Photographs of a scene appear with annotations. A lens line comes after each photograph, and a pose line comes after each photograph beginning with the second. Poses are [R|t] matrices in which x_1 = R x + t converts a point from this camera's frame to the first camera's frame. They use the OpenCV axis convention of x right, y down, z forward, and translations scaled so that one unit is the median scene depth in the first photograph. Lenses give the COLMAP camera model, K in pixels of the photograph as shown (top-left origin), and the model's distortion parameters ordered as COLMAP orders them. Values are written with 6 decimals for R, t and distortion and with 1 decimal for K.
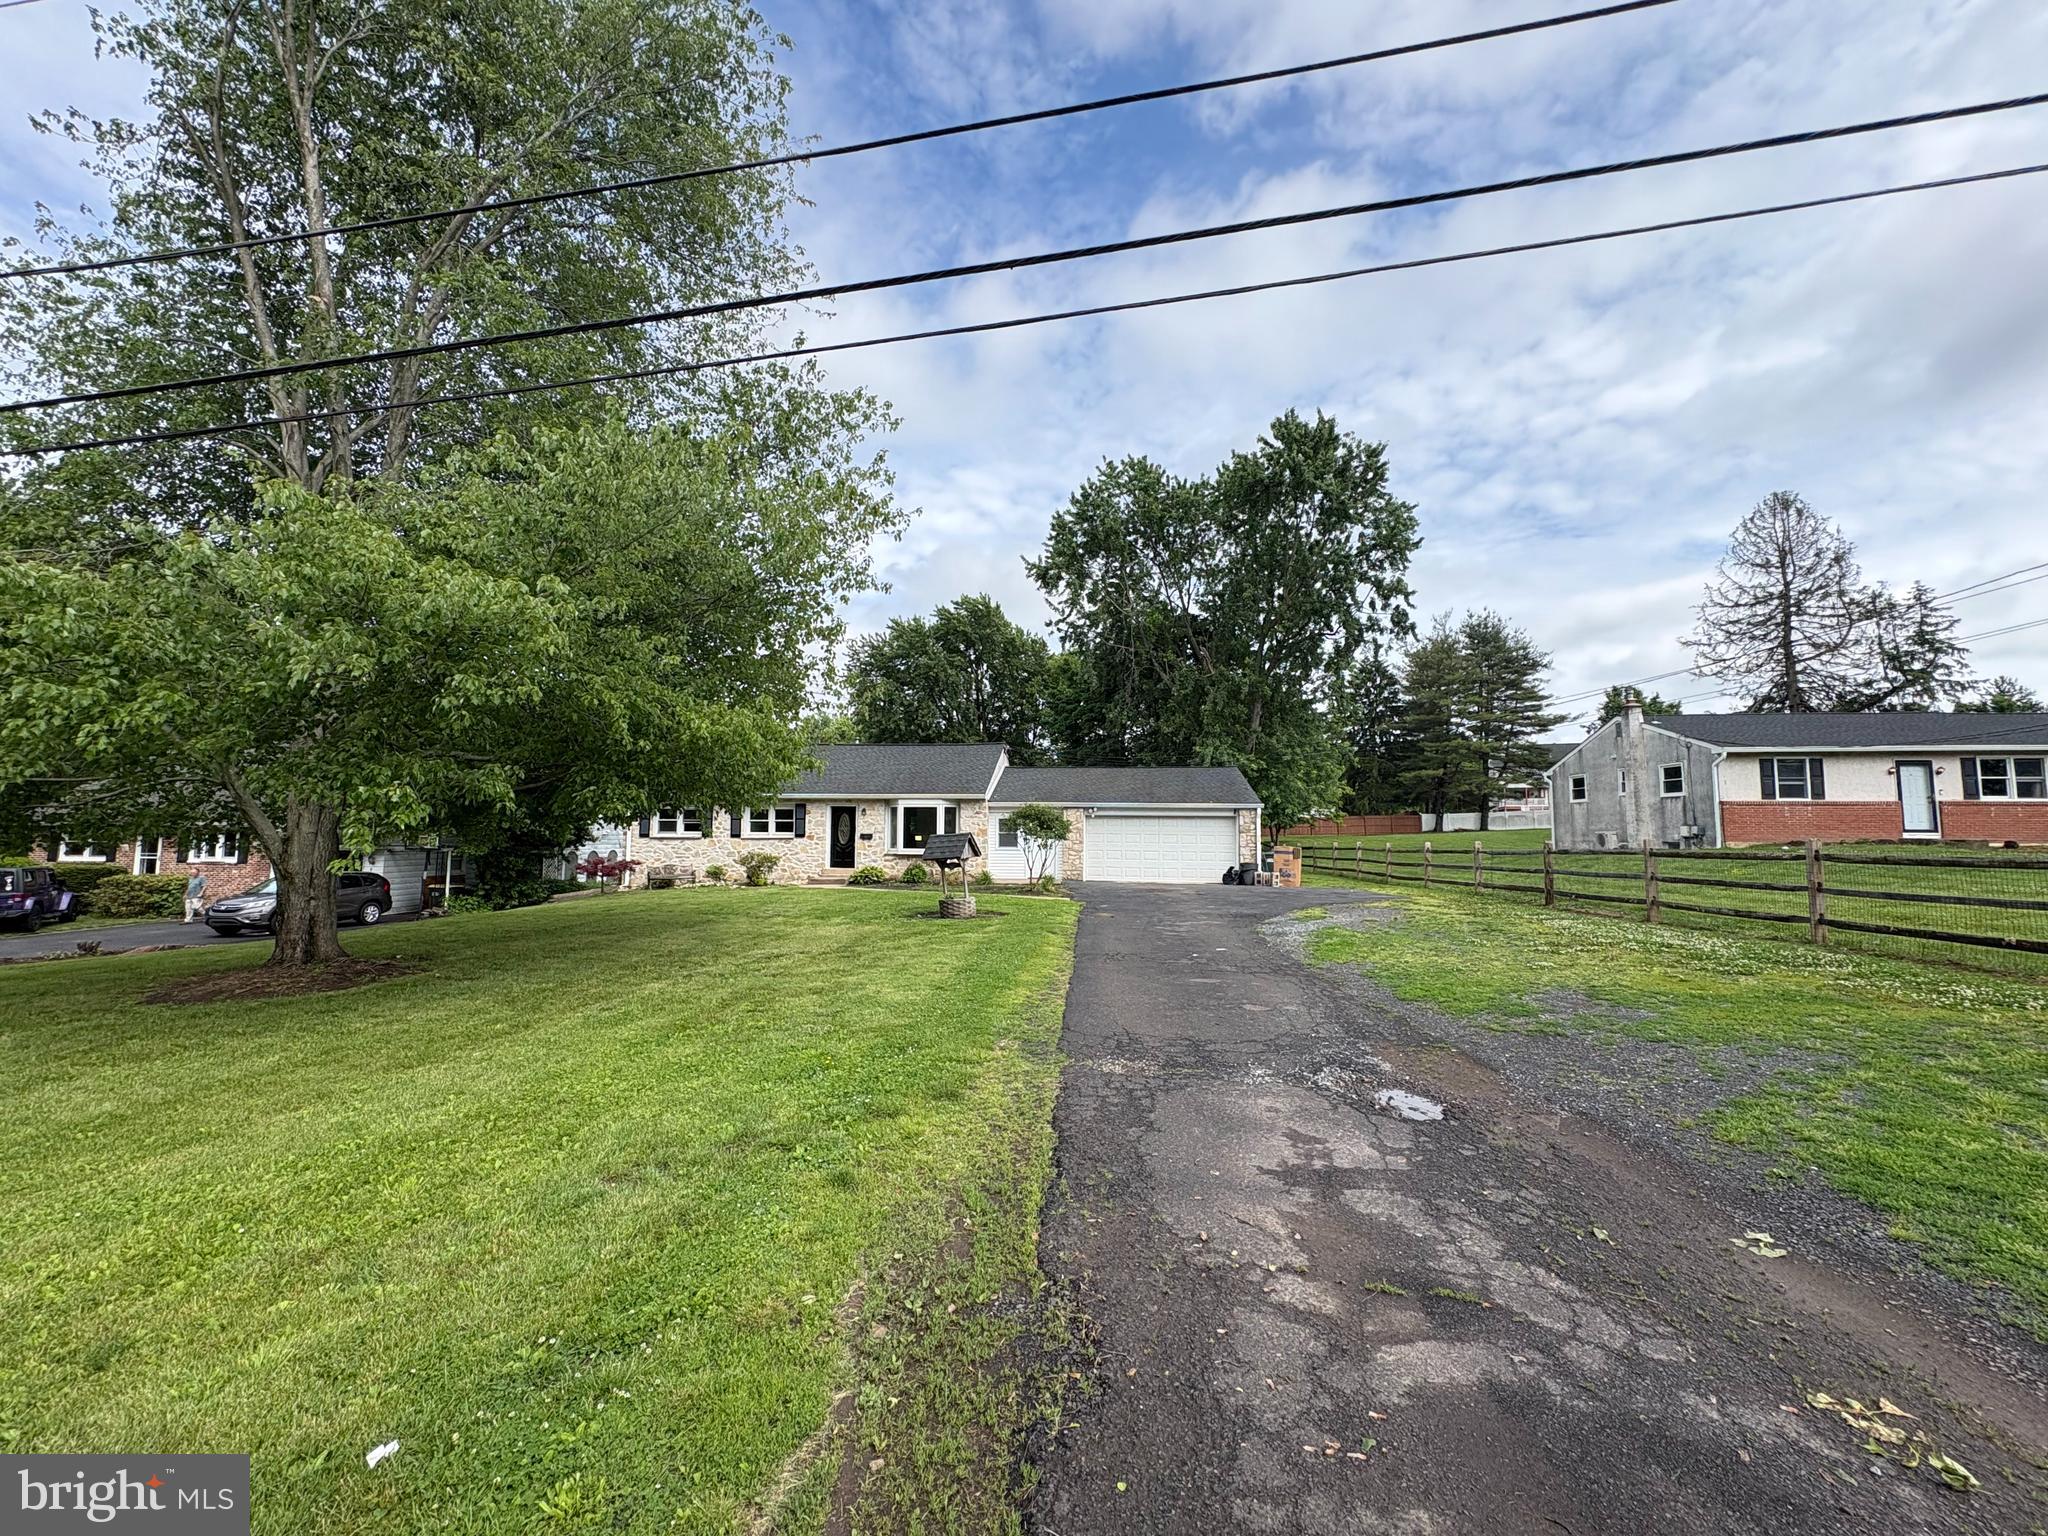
lens RADIAL K [[816.3, 0, 1018.0], [0, 816.3, 766.6], [0, 0, 1]] dist [0.001337, -0.000274]
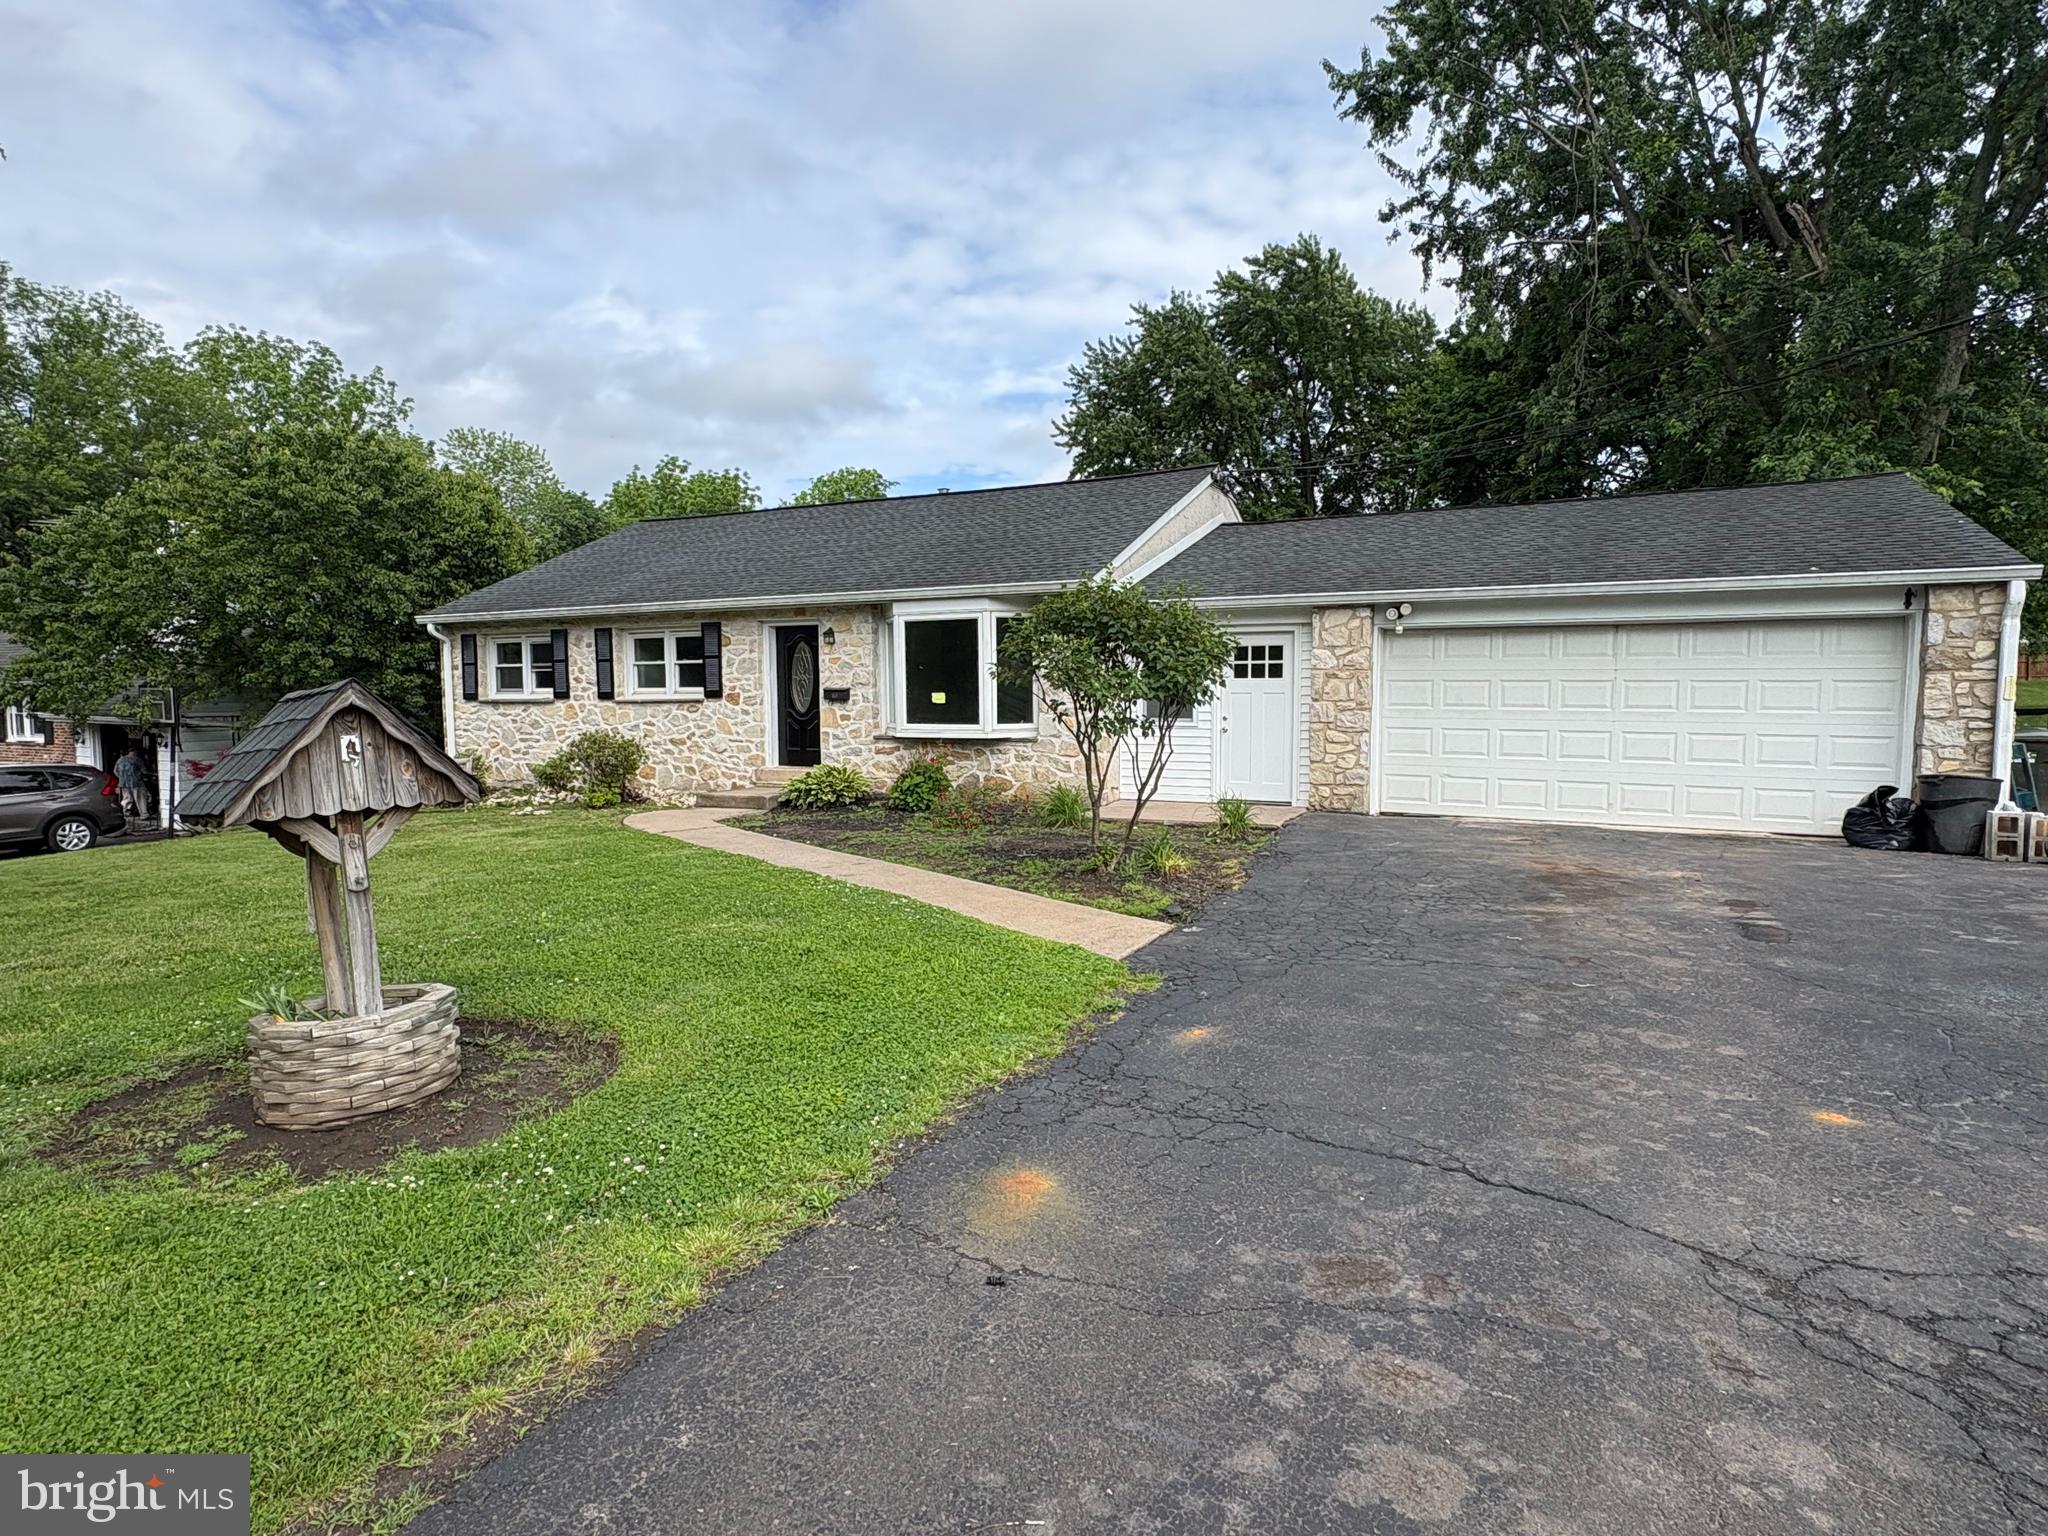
lens RADIAL K [[1074.0, 0, 1024.0], [0, 1074.0, 768.0], [0, 0, 1]] dist [-0.003198, 0.000674]
pose [[0.929976, 0.015563, -0.367292, 0.109400], [0.043664, 0.987355, 0.152392, 0.041314], [0.365019, -0.157758, 0.917537, 0.505845]]
